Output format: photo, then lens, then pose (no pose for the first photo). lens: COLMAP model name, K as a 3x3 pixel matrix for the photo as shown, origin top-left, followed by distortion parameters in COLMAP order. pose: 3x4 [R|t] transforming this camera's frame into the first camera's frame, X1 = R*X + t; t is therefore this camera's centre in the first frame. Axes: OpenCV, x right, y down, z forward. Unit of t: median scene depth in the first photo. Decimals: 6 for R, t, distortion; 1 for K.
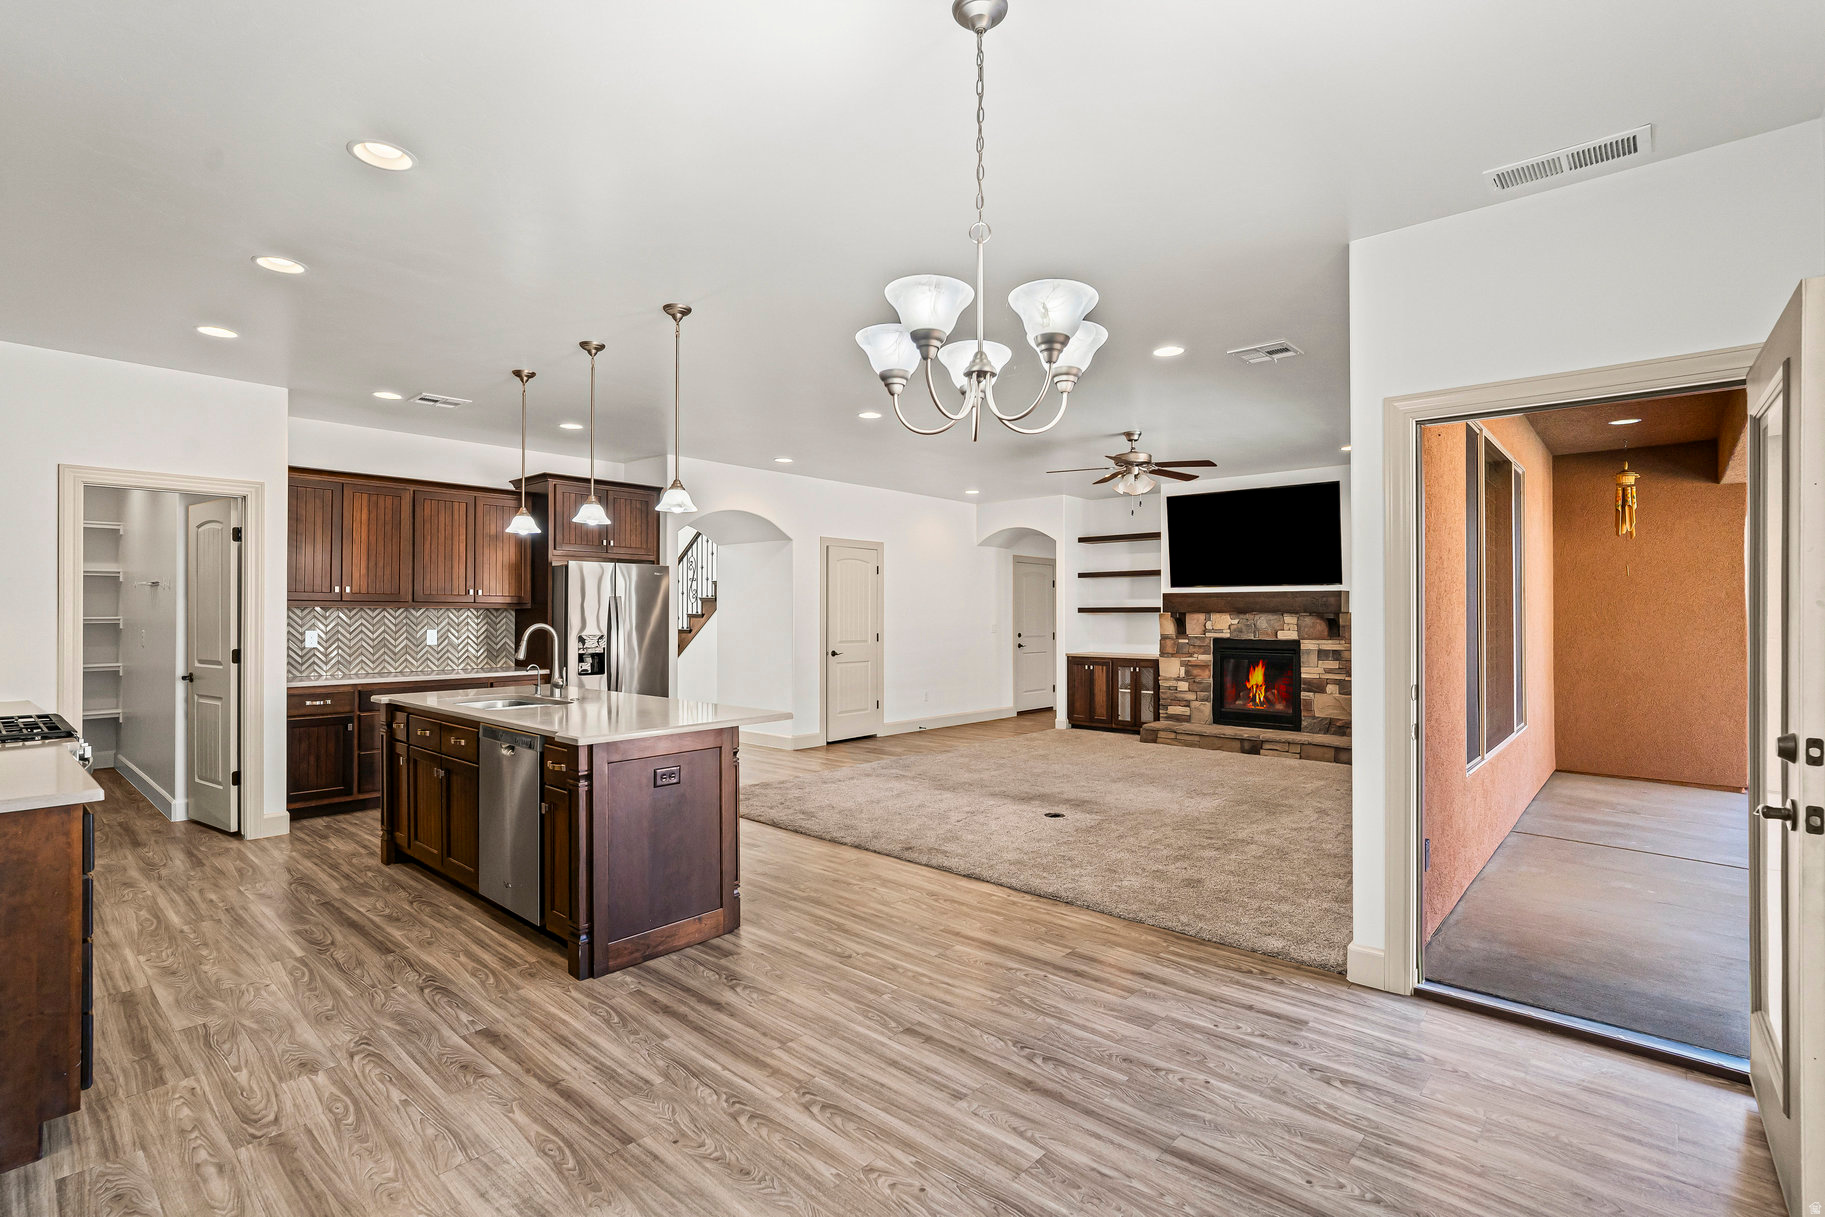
lens RADIAL K [[878.5, 0, 919.5], [0, 878.5, 609.4], [0, 0, 1]] dist [-0.009049, 0.000345]
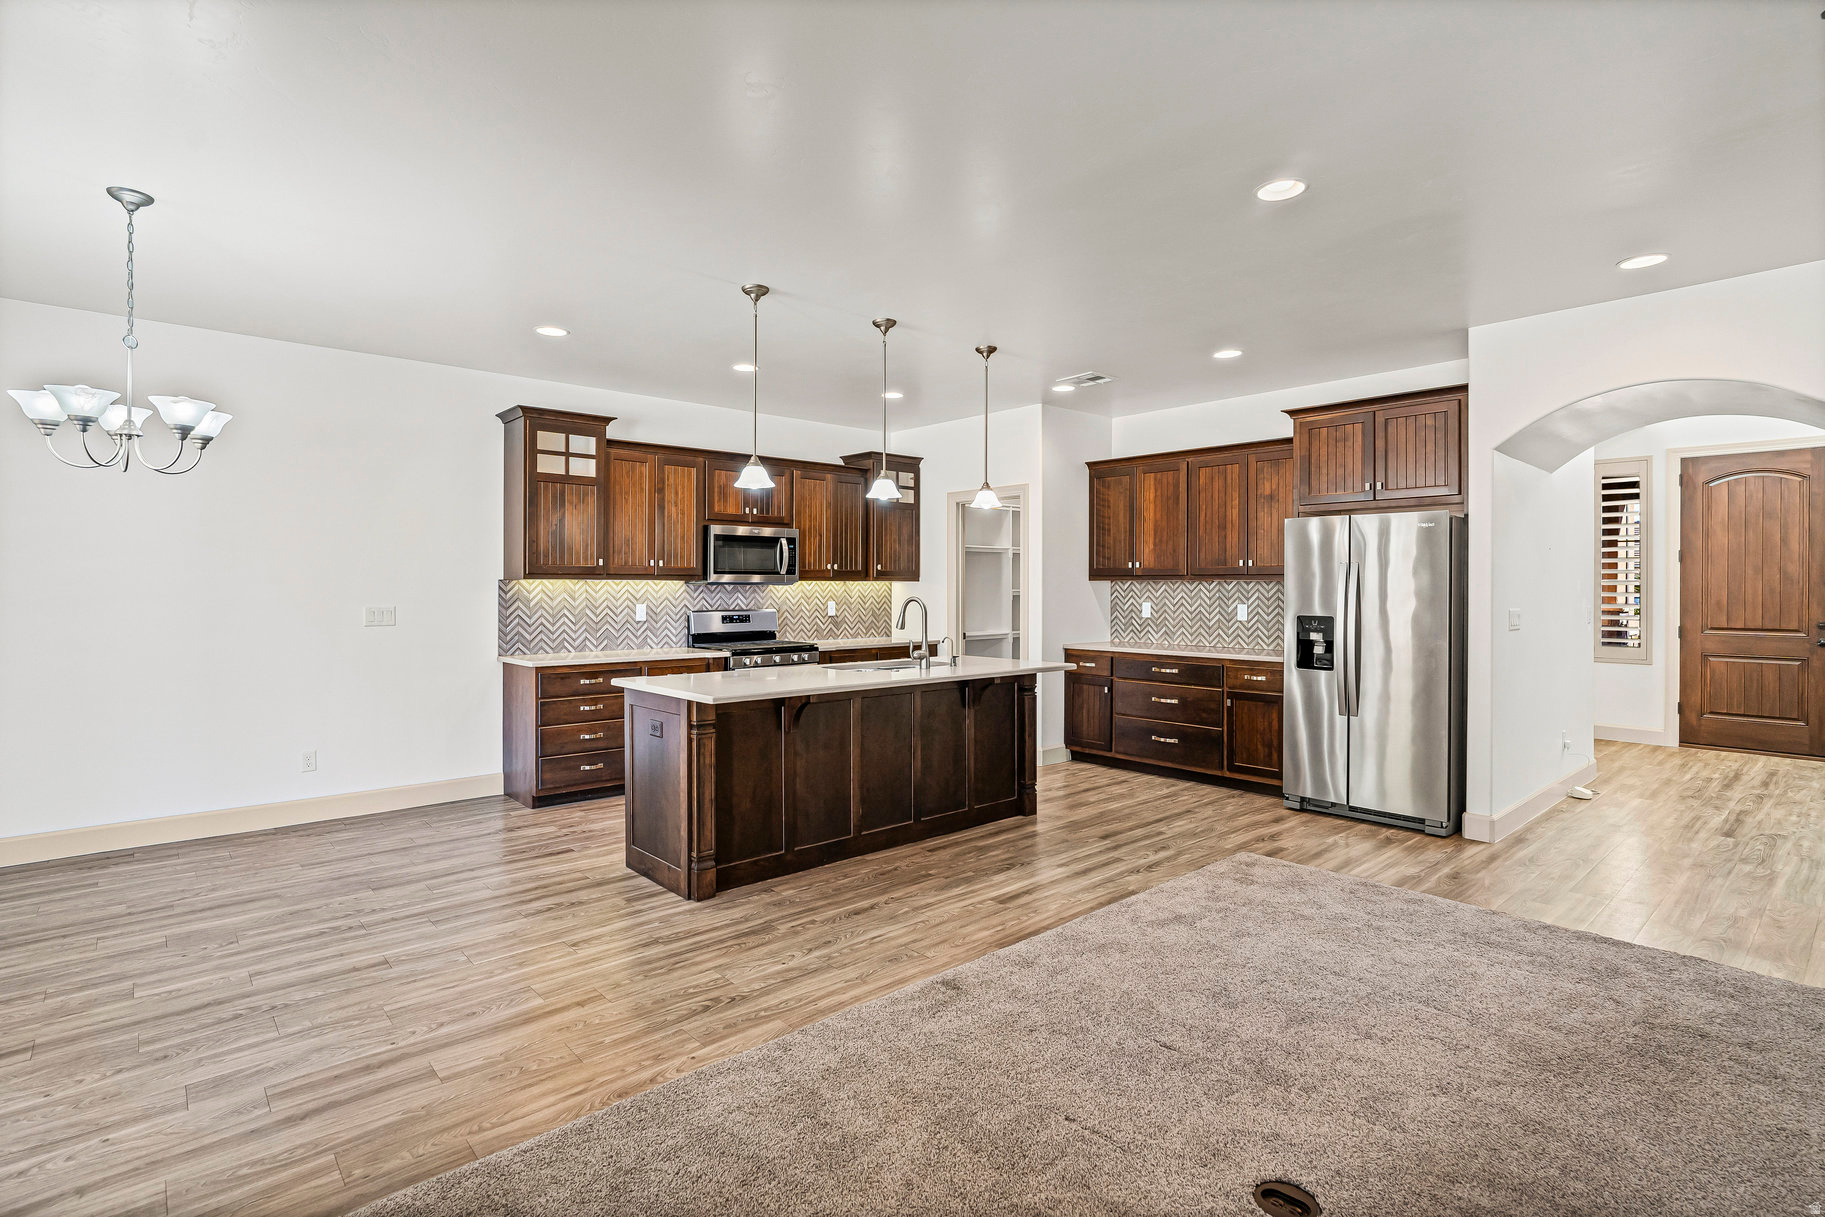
lens RADIAL K [[878.5, 0, 890.5], [0, 878.5, 594.4], [0, 0, 1]] dist [-0.009049, 0.000345]
pose [[-0.139106, 0.007797, -0.990247, 0.429964], [0.006468, 0.999955, 0.006965, 0.003807], [0.990256, -0.005436, -0.139150, 0.777364]]
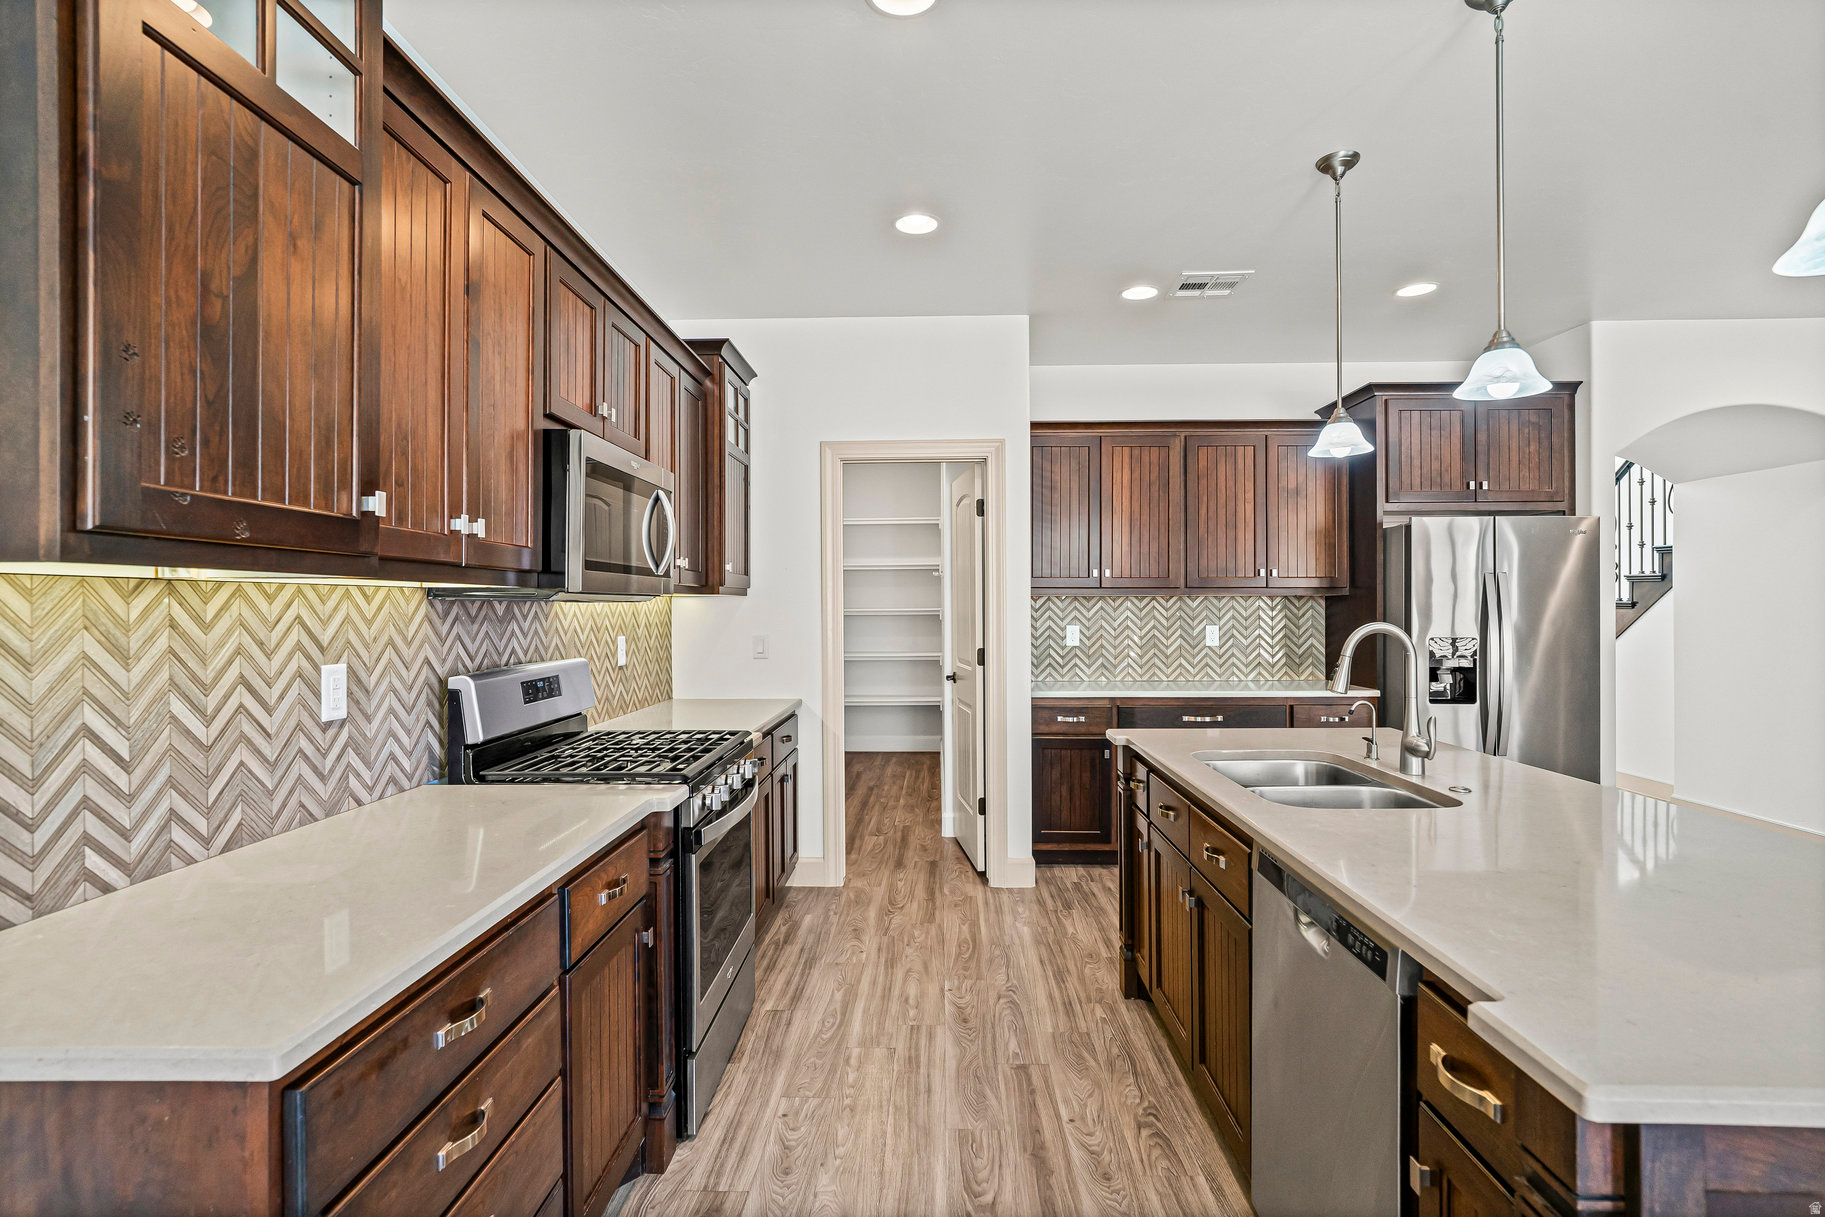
lens RADIAL K [[878.5, 0, 896.6], [0, 878.5, 604.0], [0, 0, 1]] dist [-0.009049, 0.000345]
pose [[0.632272, -0.004633, -0.774732, -0.154202], [0.009709, 0.999951, 0.001944, 0.001104], [0.774685, -0.008751, 0.632286, 0.332140]]
